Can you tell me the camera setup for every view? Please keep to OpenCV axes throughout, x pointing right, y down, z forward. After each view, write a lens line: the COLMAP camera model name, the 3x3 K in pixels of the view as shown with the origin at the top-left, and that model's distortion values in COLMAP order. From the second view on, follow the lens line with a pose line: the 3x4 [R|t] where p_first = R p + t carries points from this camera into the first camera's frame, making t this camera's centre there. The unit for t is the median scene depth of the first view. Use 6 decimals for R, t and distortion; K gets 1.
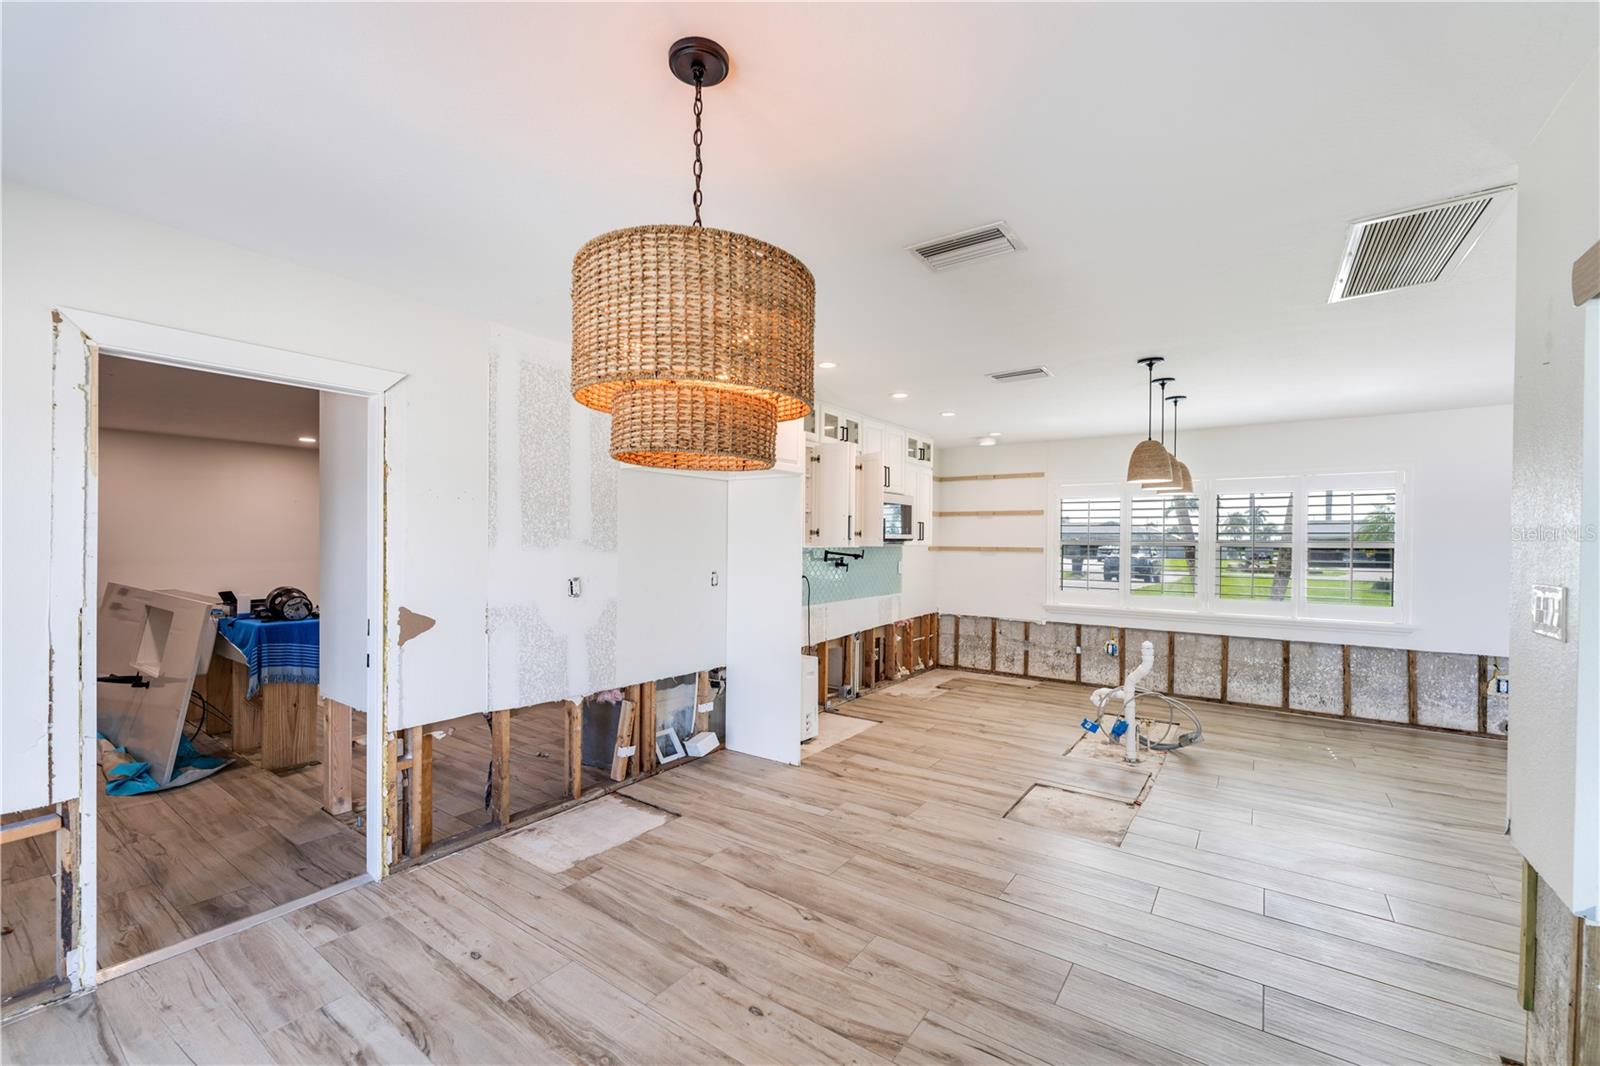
lens RADIAL K [[654.2, 0, 803.0], [0, 654.2, 544.4], [0, 0, 1]] dist [-0.000693, -0.000469]
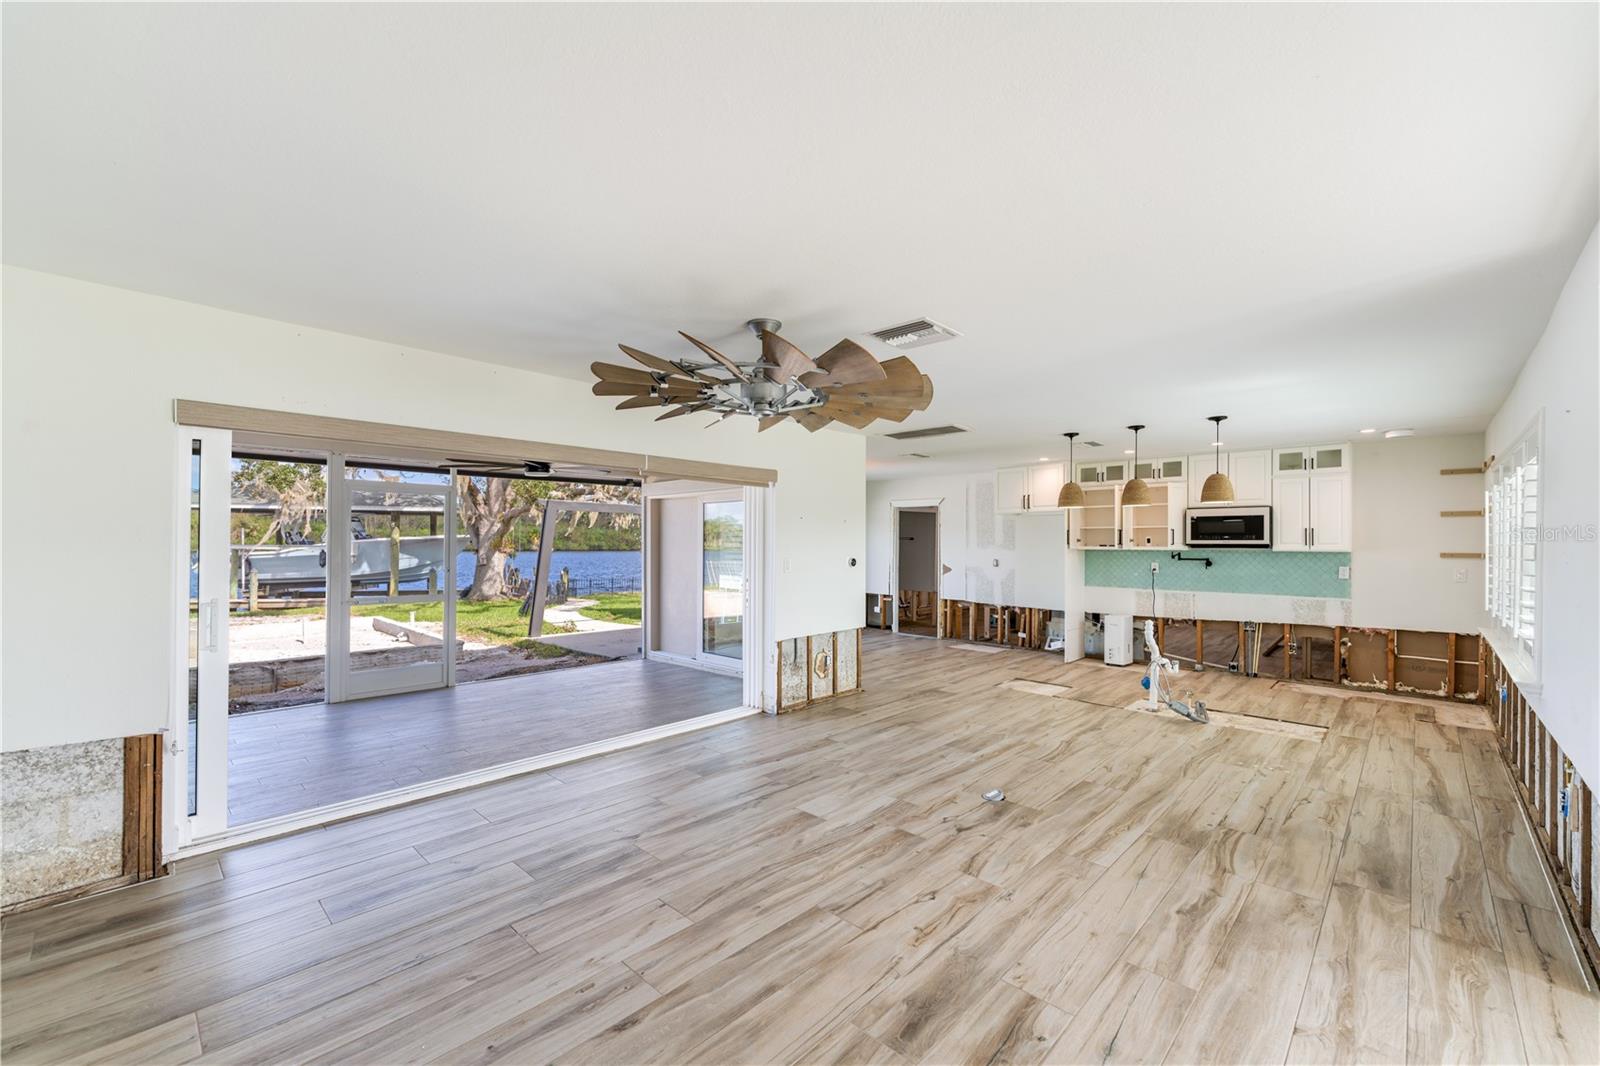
lens RADIAL K [[654.2, 0, 800.8], [0, 654.2, 536.6], [0, 0, 1]] dist [-0.000693, -0.000469]
pose [[-0.147006, -0.017102, -0.988988, 1.930733], [-0.011733, 0.999810, -0.015545, 0.007869], [0.989066, 0.009318, -0.147179, 0.491359]]
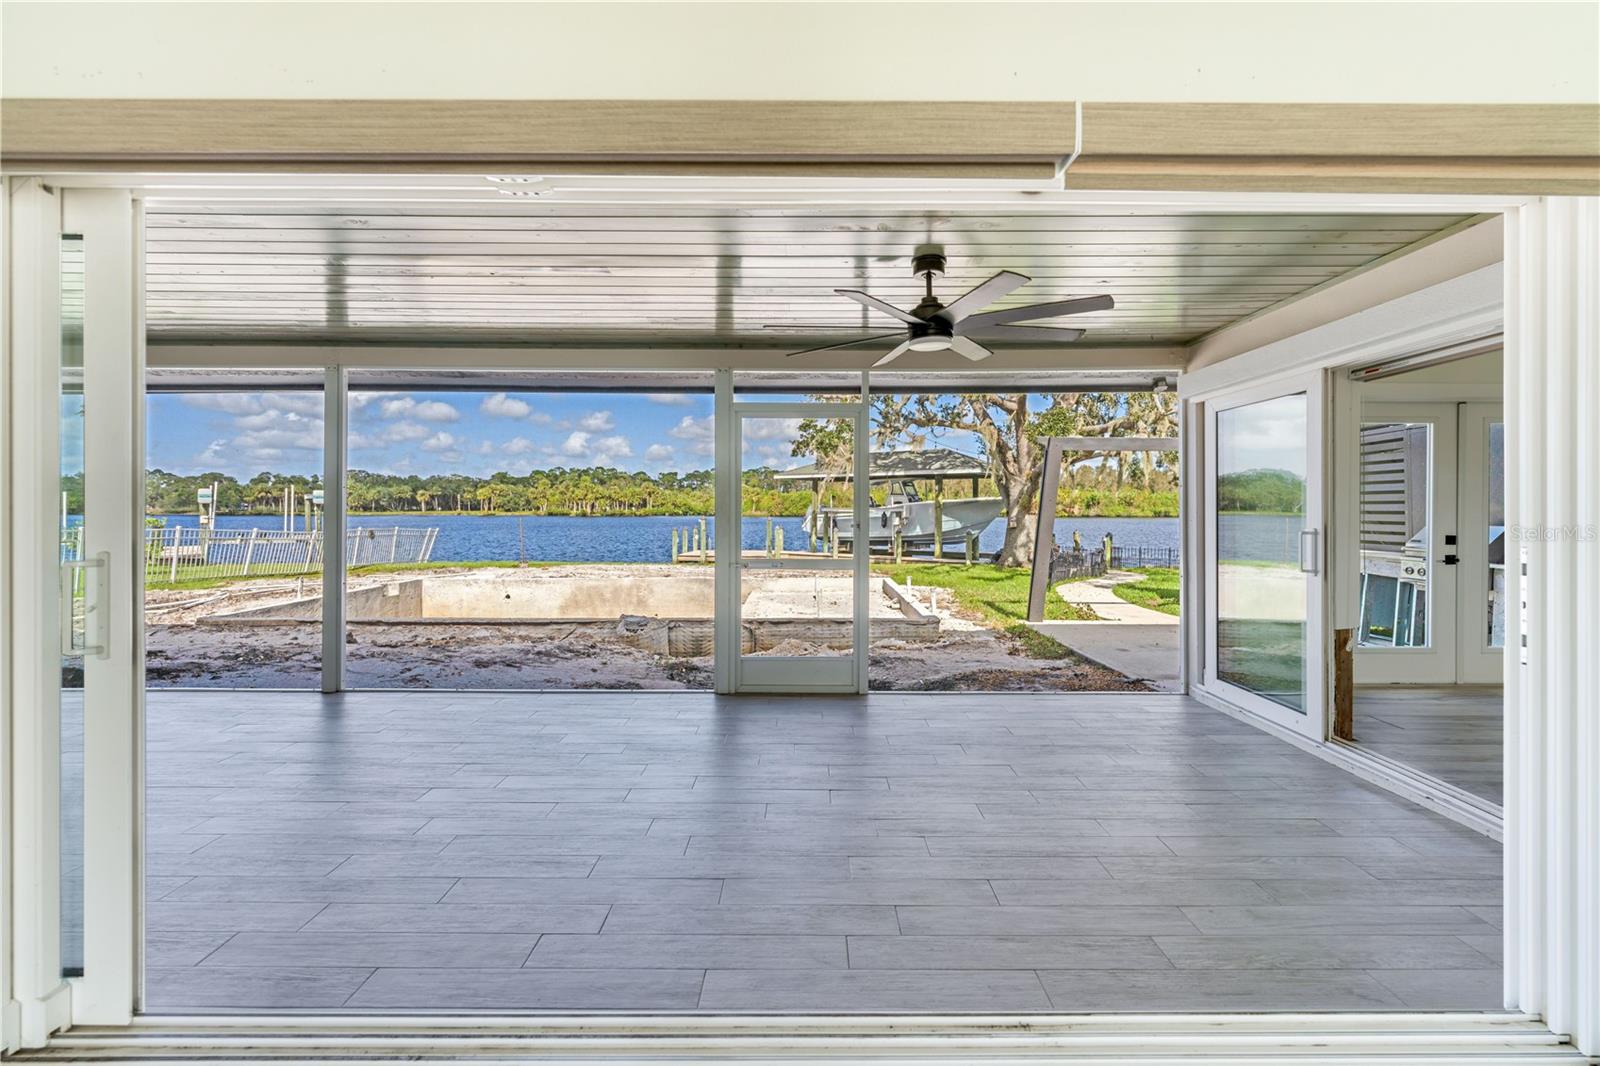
lens RADIAL K [[654.2, 0, 805.5], [0, 654.2, 508.7], [0, 0, 1]] dist [-0.000693, -0.000469]
pose [[-0.816048, -0.007374, -0.577937, 1.181583], [-0.010421, 0.999944, 0.001956, 0.046490], [0.577890, 0.007619, -0.816079, 0.254426]]
